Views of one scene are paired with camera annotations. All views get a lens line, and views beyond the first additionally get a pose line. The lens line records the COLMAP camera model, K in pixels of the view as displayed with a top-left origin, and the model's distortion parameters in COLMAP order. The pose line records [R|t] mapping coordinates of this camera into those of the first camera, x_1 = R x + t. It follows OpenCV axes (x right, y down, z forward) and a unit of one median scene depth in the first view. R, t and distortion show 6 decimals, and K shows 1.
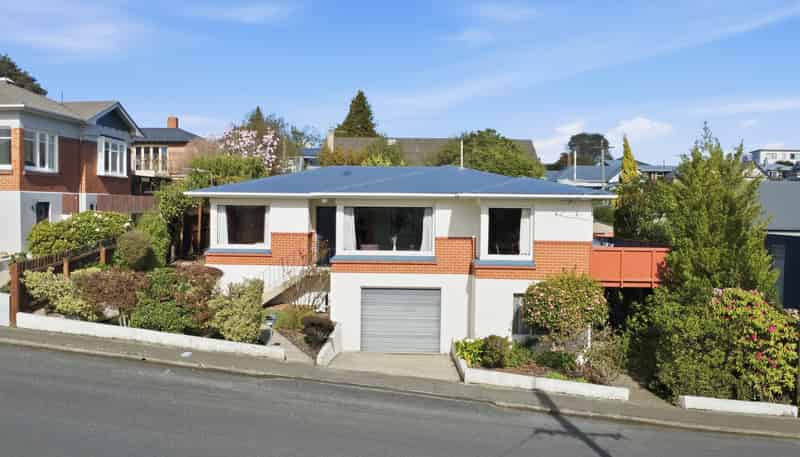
lens RADIAL K [[672.5, 0, 400.0], [0, 672.5, 228.5], [0, 0, 1]] dist [-0.018556, -0.007691]
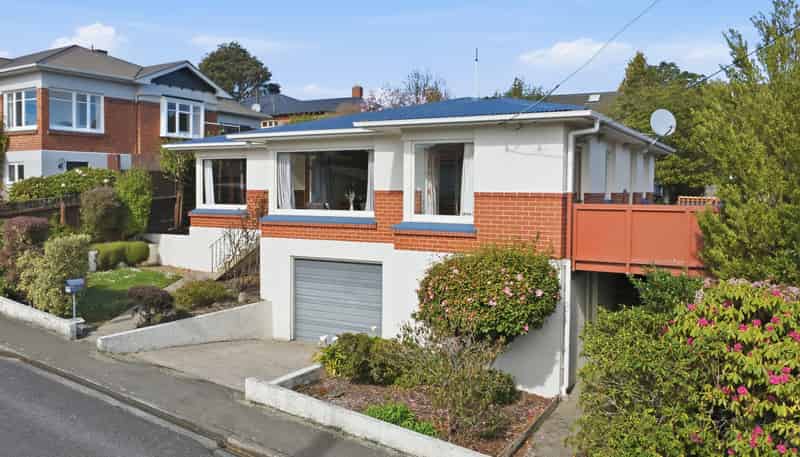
lens RADIAL K [[672.5, 0, 400.0], [0, 672.5, 228.5], [0, 0, 1]] dist [-0.018556, -0.007691]
pose [[0.880752, 0.019855, -0.473161, 0.413312], [-0.009667, 0.999666, 0.023954, 0.035170], [0.473479, -0.016523, 0.880650, 0.384343]]
